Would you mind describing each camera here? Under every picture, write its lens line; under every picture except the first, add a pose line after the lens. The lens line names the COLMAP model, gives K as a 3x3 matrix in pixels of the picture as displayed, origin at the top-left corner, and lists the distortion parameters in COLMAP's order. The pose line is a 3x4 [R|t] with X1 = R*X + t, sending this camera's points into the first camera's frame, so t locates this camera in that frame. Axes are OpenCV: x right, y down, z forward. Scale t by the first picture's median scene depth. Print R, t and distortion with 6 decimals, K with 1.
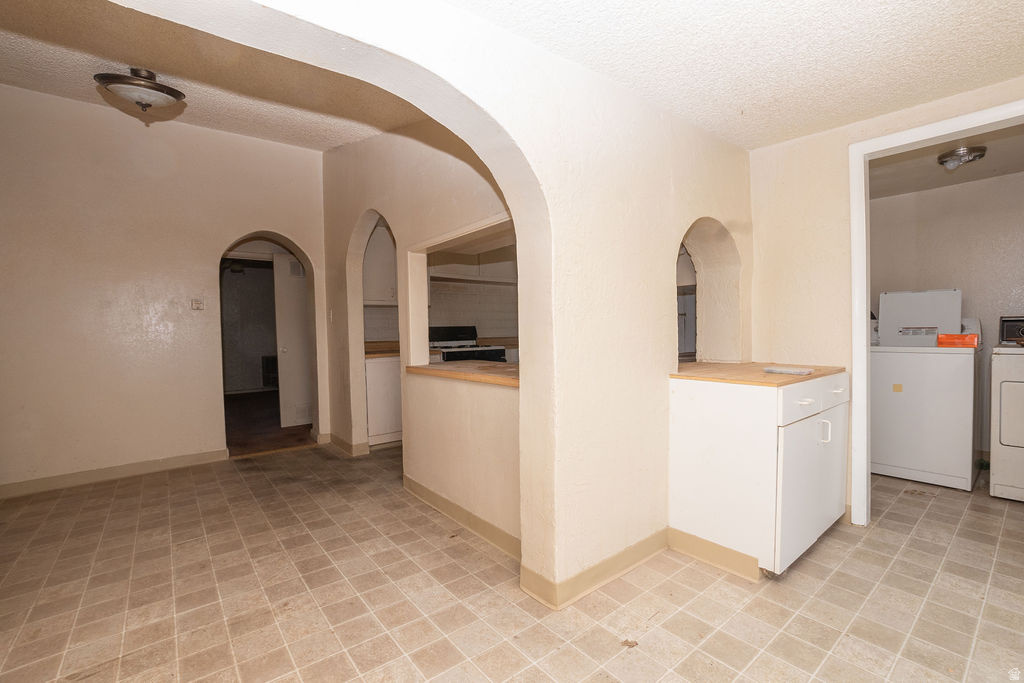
lens RADIAL K [[450.6, 0, 515.8], [0, 450.6, 340.6], [0, 0, 1]] dist [-0.028007, 0.002583]
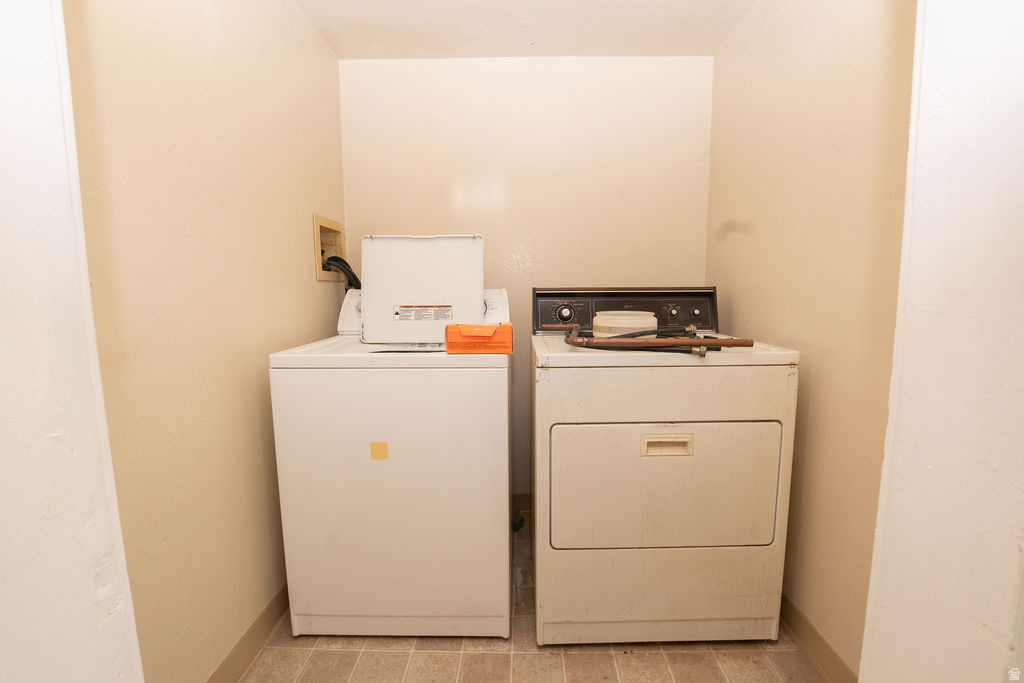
lens RADIAL K [[450.6, 0, 514.4], [0, 450.6, 342.6], [0, 0, 1]] dist [-0.028007, 0.002583]
pose [[0.641225, -0.071029, 0.764058, 0.657227], [0.013665, 0.996606, 0.081180, -0.031885], [-0.767231, -0.041614, 0.640019, 0.660437]]
